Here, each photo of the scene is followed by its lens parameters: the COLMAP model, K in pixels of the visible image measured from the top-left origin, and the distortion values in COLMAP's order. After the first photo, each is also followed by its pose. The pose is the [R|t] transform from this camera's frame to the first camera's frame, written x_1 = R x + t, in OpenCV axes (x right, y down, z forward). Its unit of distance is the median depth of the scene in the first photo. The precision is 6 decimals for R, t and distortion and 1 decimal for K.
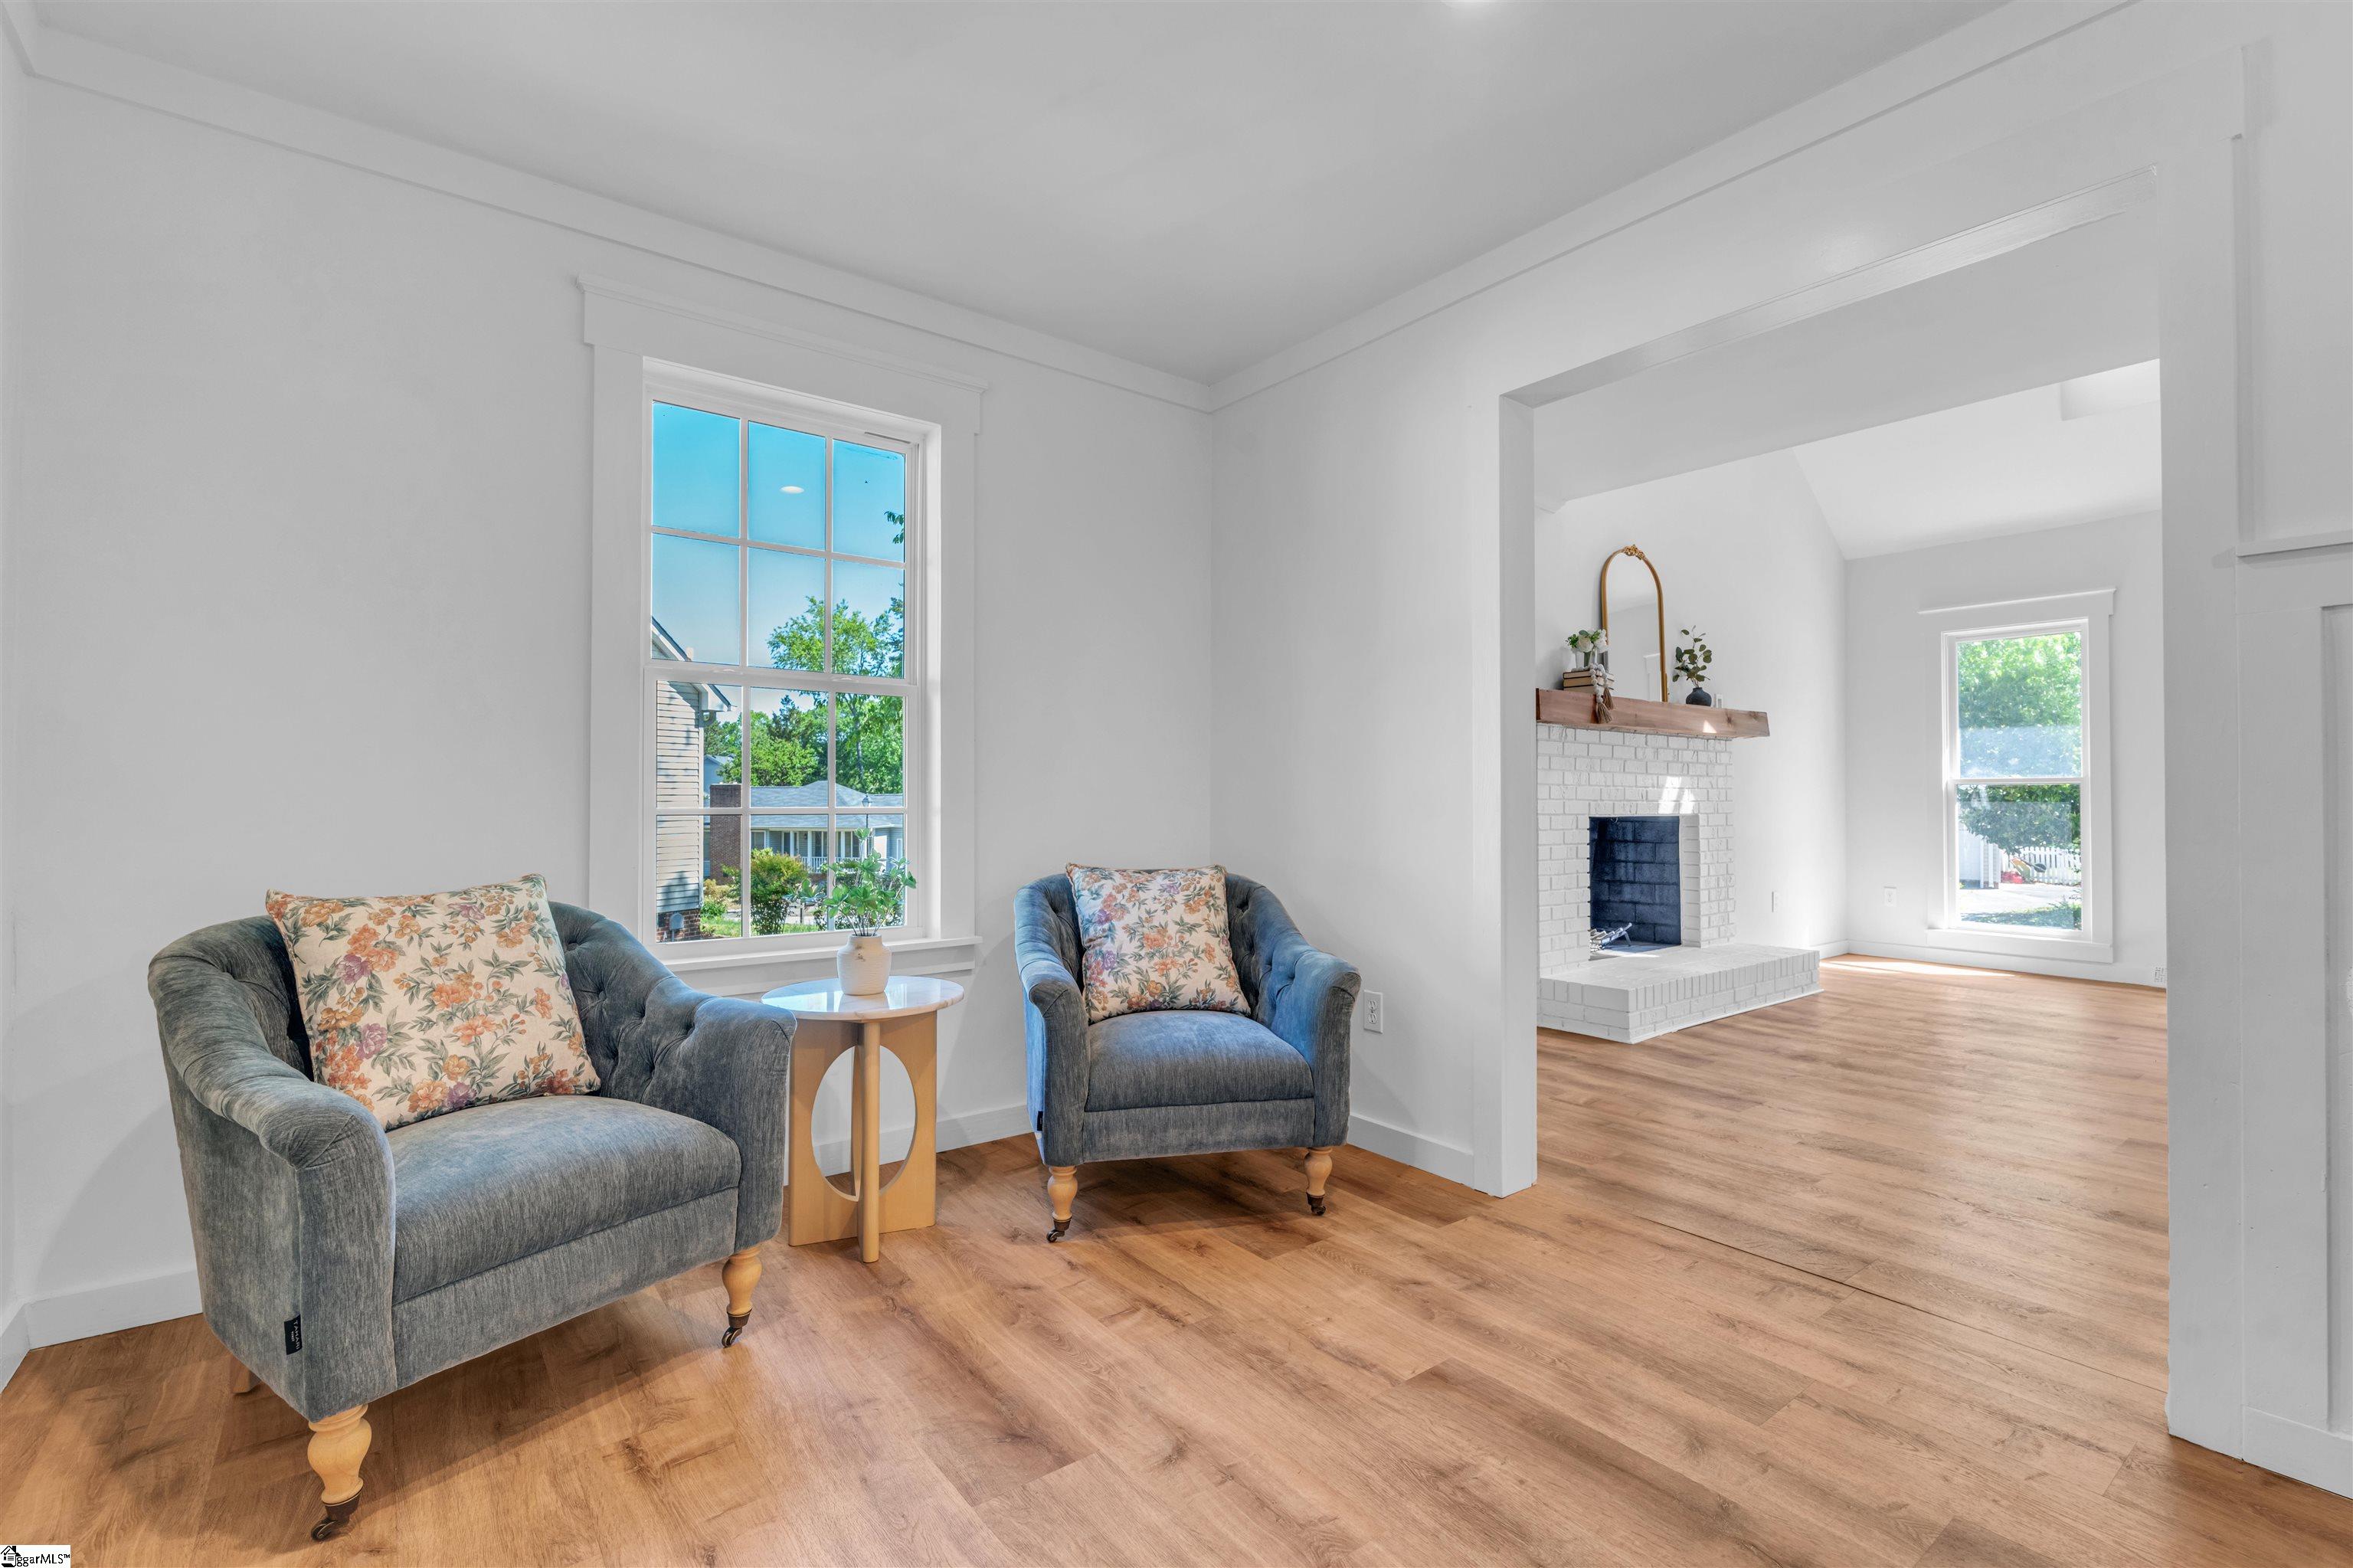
lens RADIAL K [[1044.7, 0, 1168.0], [0, 1044.7, 787.4], [0, 0, 1]] dist [-0.001353, -0.000206]
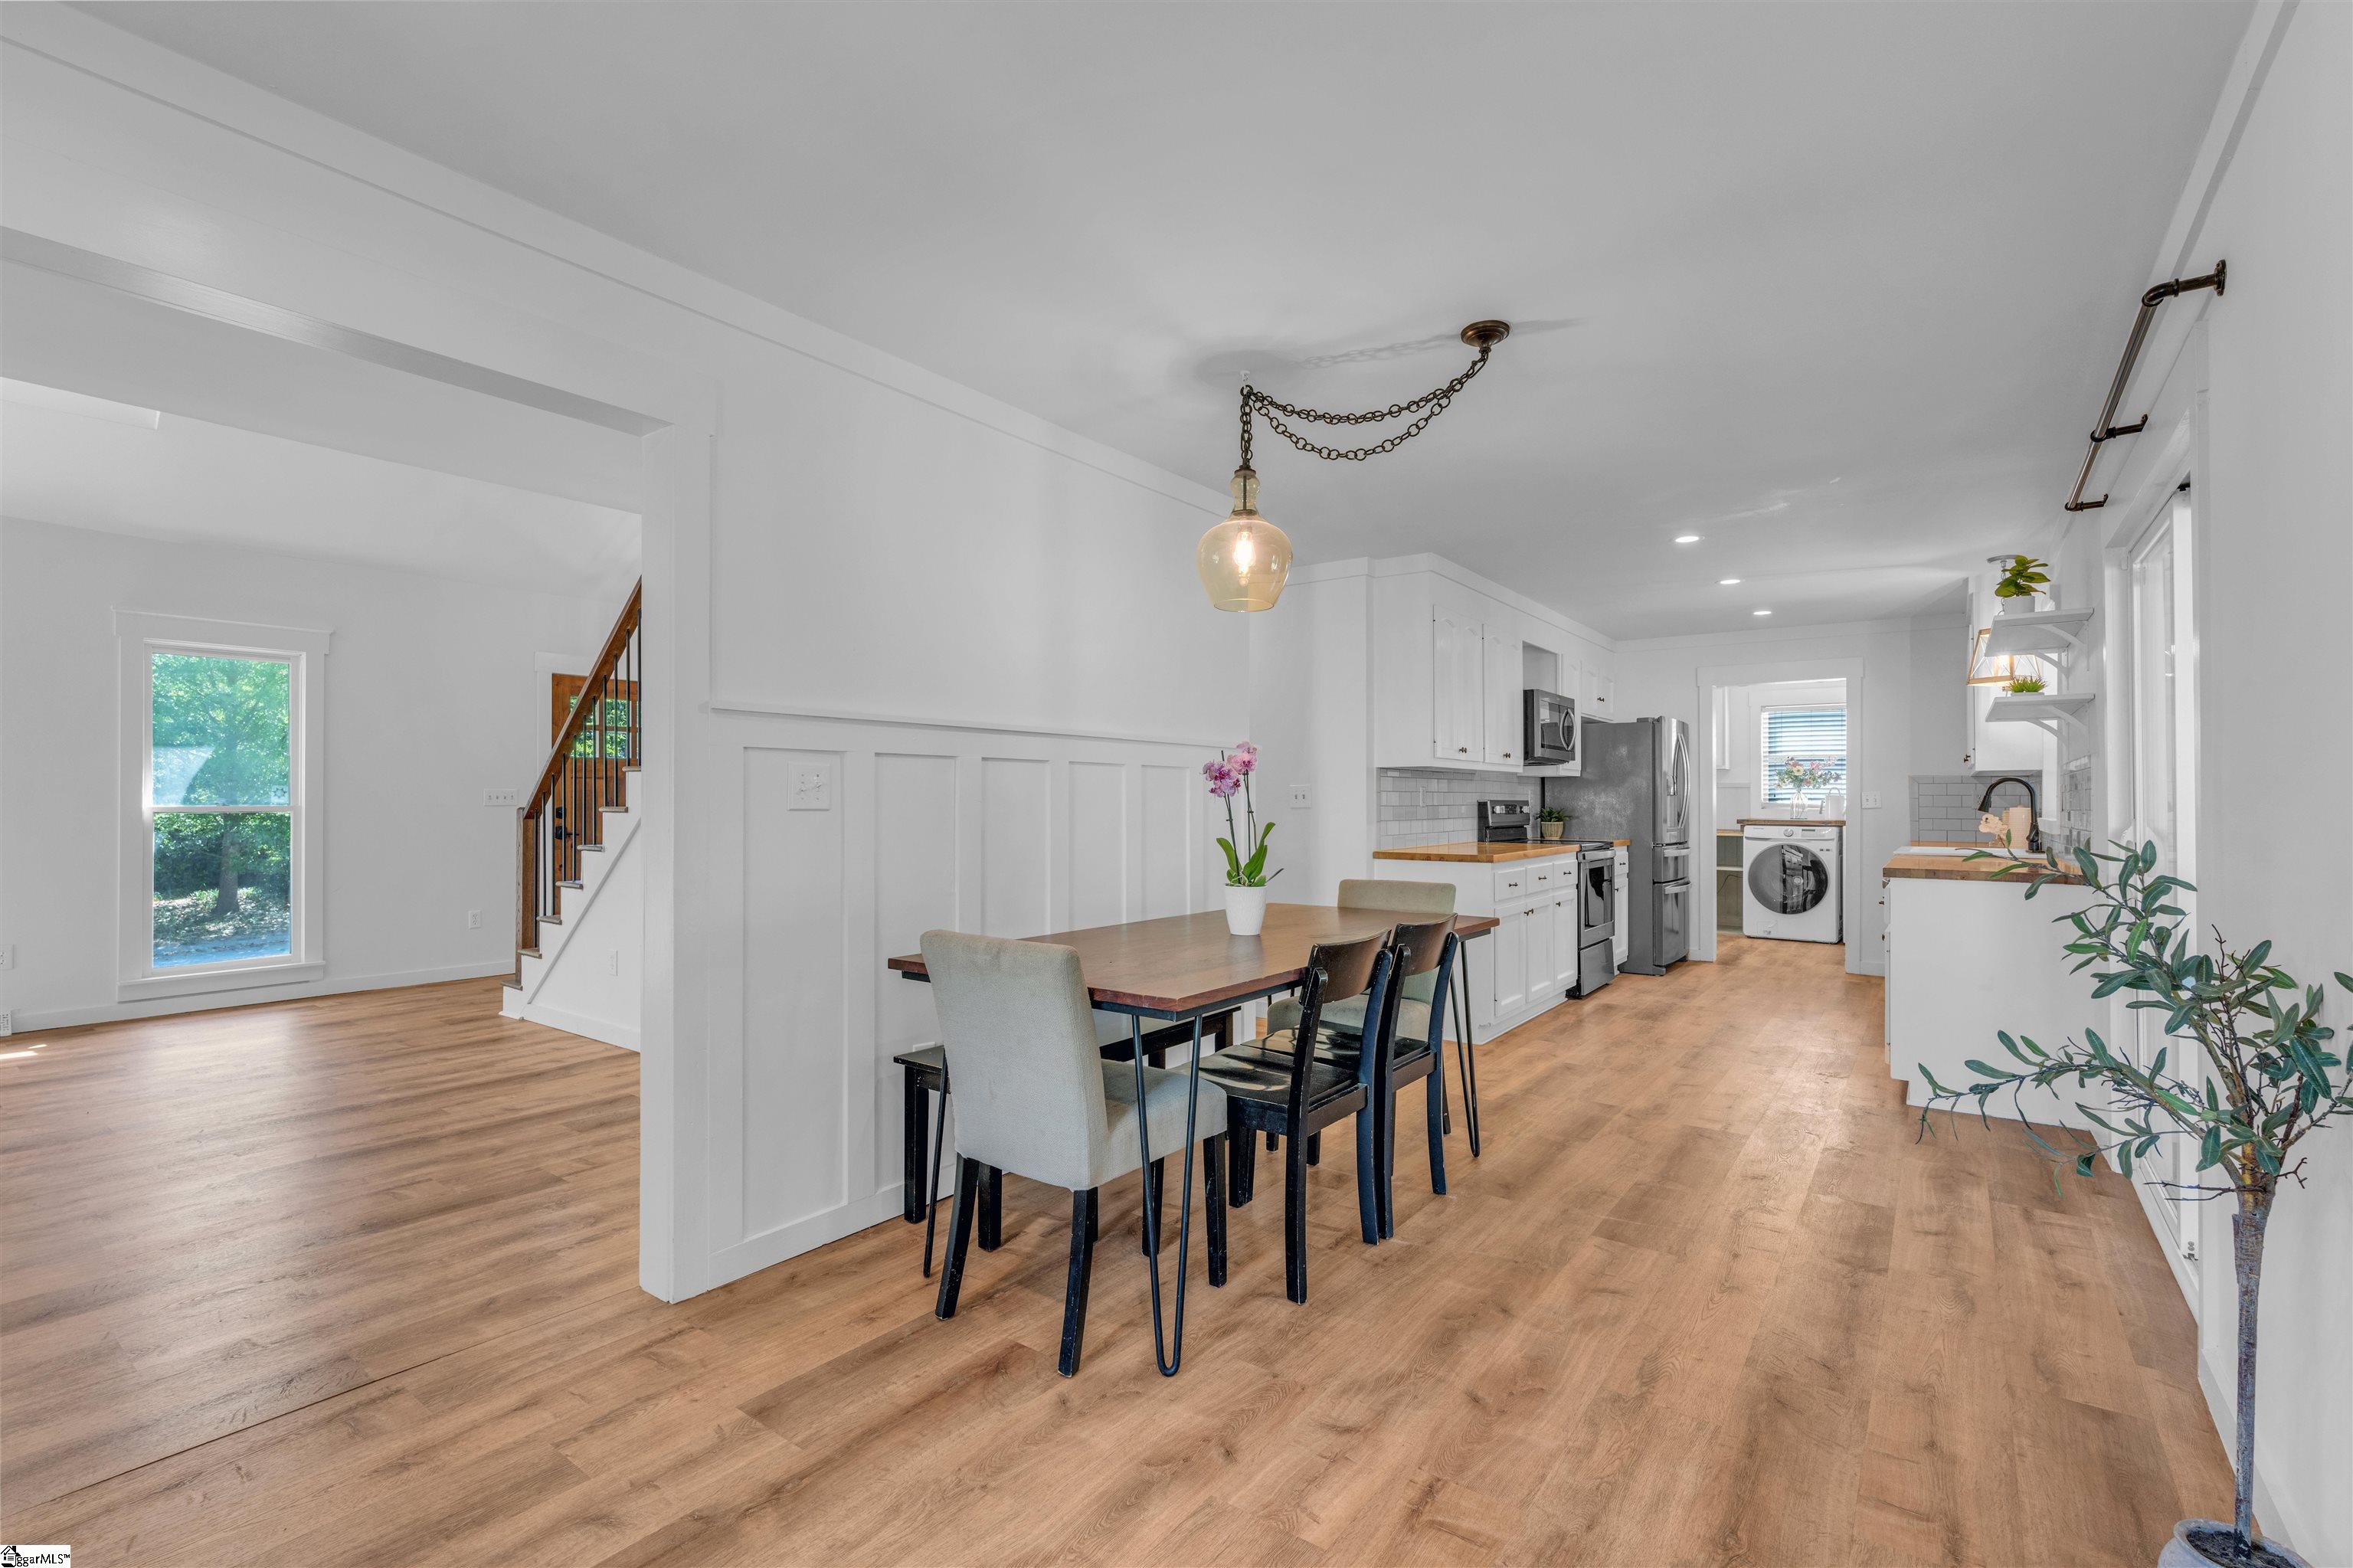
lens RADIAL K [[1062.2, 0, 1176.5], [0, 1062.2, 784.0], [0, 0, 1]] dist [0.000644, 0.000056]
pose [[-0.283517, 0.010334, 0.958911, -0.526904], [-0.011809, 0.999828, -0.014266, -0.070404], [-0.958894, -0.015368, -0.283347, 0.605674]]
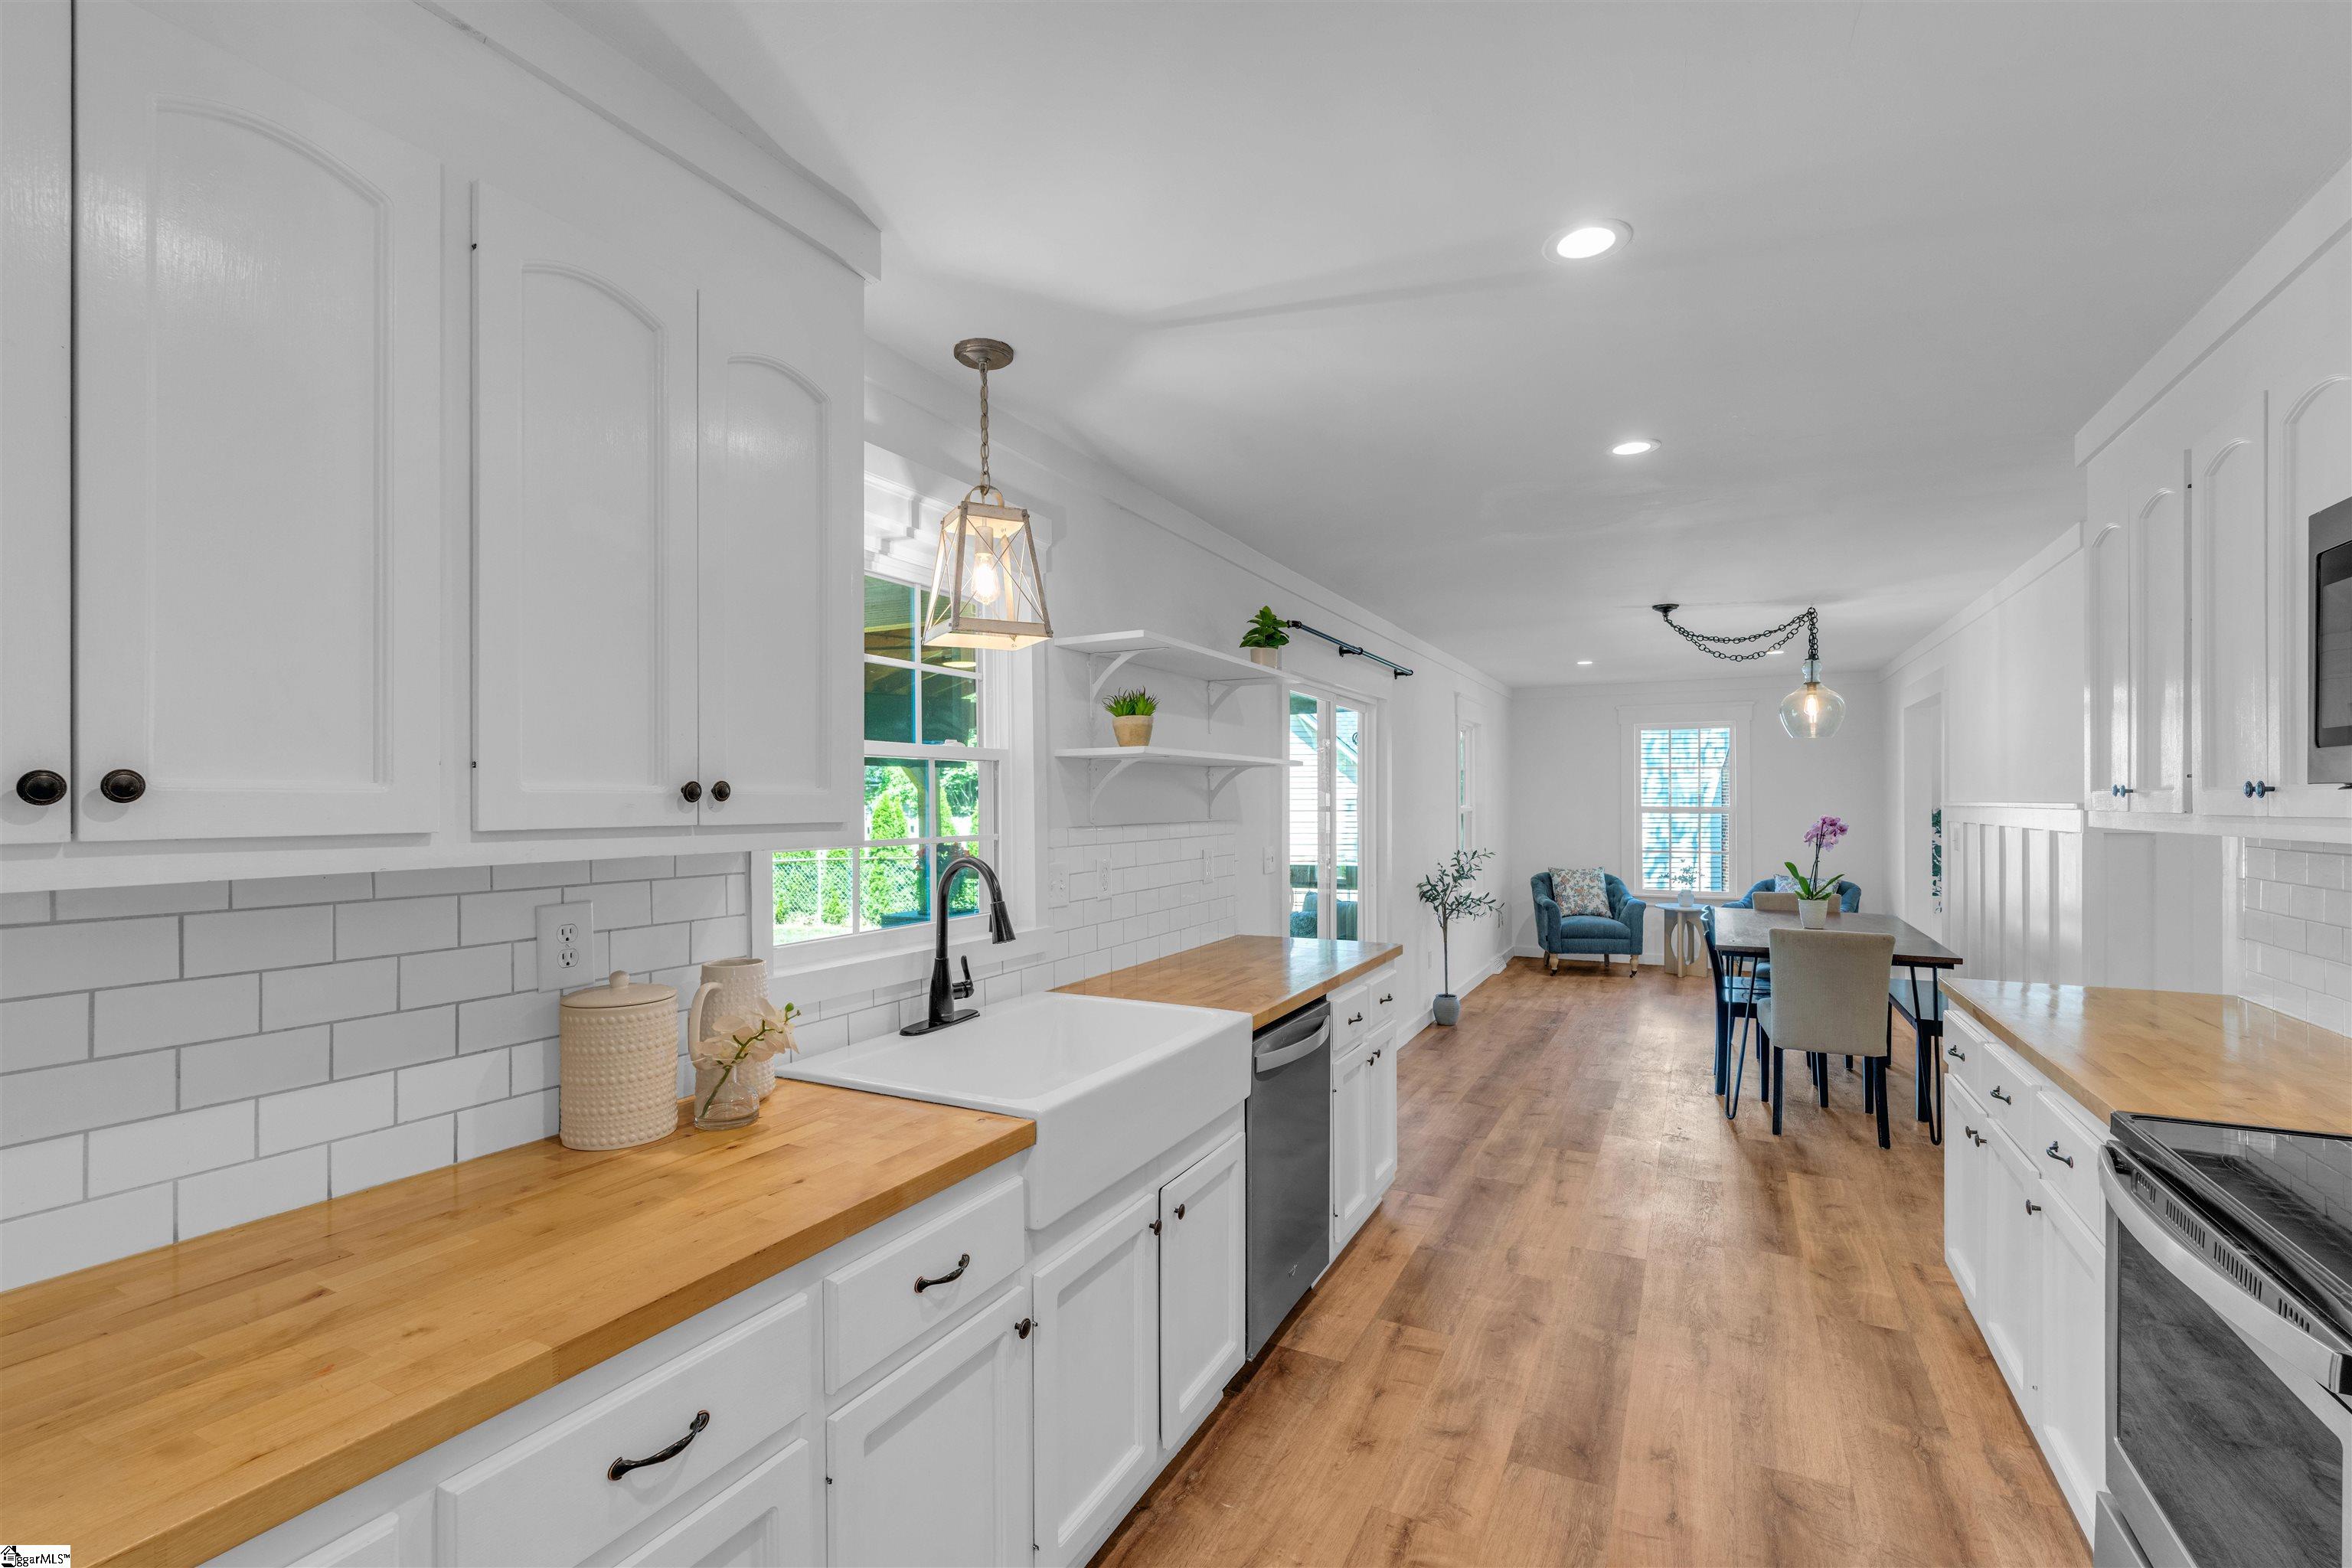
lens RADIAL K [[1023.4, 0, 1191.9], [0, 1023.4, 796.8], [0, 0, 1]] dist [-0.000195, -0.000158]
pose [[0.436732, -0.007474, -0.899561, 2.377723], [0.010614, 0.999939, -0.003155, -0.202142], [0.899529, -0.008170, 0.436785, -2.270454]]
